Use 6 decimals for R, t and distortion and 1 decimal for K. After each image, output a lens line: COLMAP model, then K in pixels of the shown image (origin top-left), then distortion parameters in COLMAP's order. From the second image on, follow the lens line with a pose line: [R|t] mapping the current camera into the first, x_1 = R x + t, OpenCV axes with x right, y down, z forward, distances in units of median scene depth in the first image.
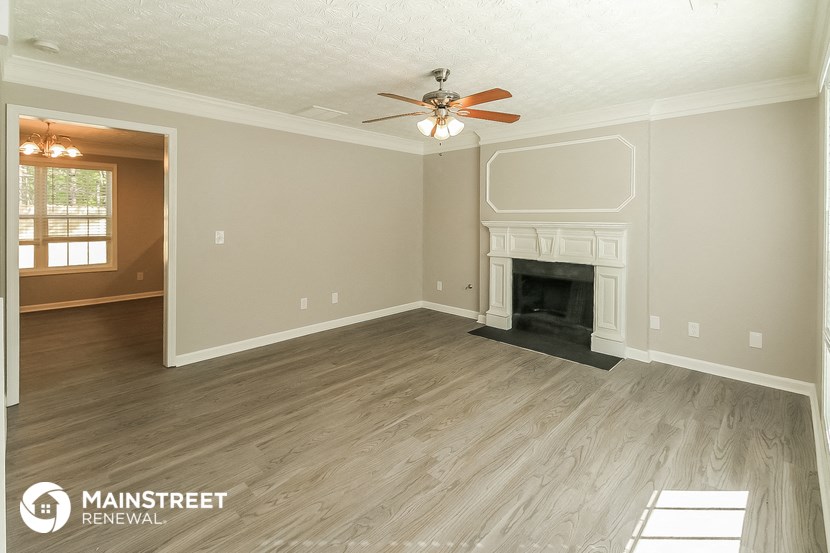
lens RADIAL K [[376.8, 0, 413.0], [0, 376.8, 270.6], [0, 0, 1]] dist [0.007932, -0.000383]
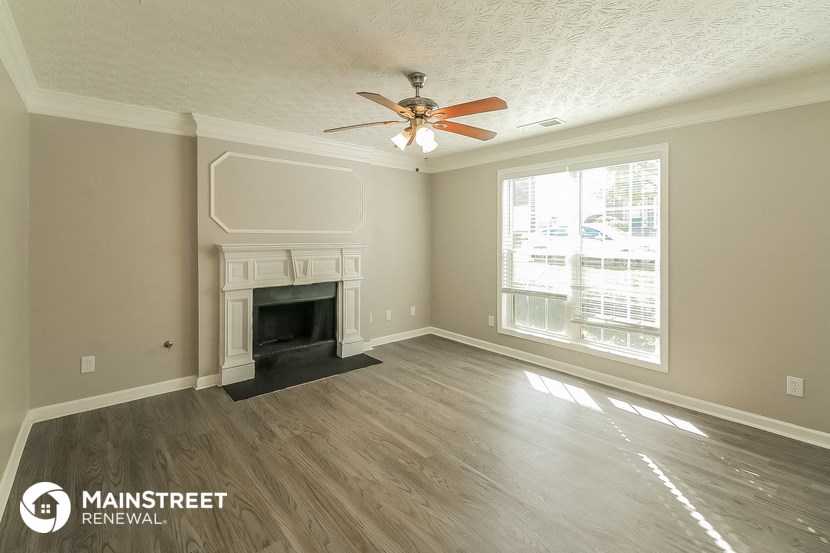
lens RADIAL K [[376.8, 0, 410.1], [0, 376.8, 270.9], [0, 0, 1]] dist [0.007932, -0.000383]
pose [[0.094001, -0.094291, 0.991097, -0.768785], [0.136508, 0.987323, 0.080985, -0.136371], [-0.986169, 0.127680, 0.105681, 0.874070]]
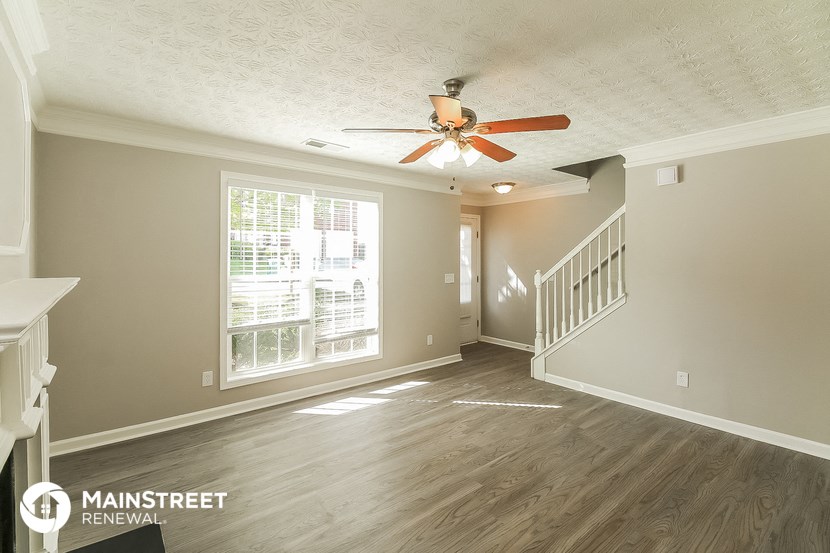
lens RADIAL K [[376.8, 0, 419.4], [0, 376.8, 283.5], [0, 0, 1]] dist [0.007932, -0.000383]
pose [[-0.993514, -0.015741, 0.112612, 0.054164], [0.007886, 0.978449, 0.206340, -0.259561], [-0.113433, 0.205890, -0.971979, 1.692838]]
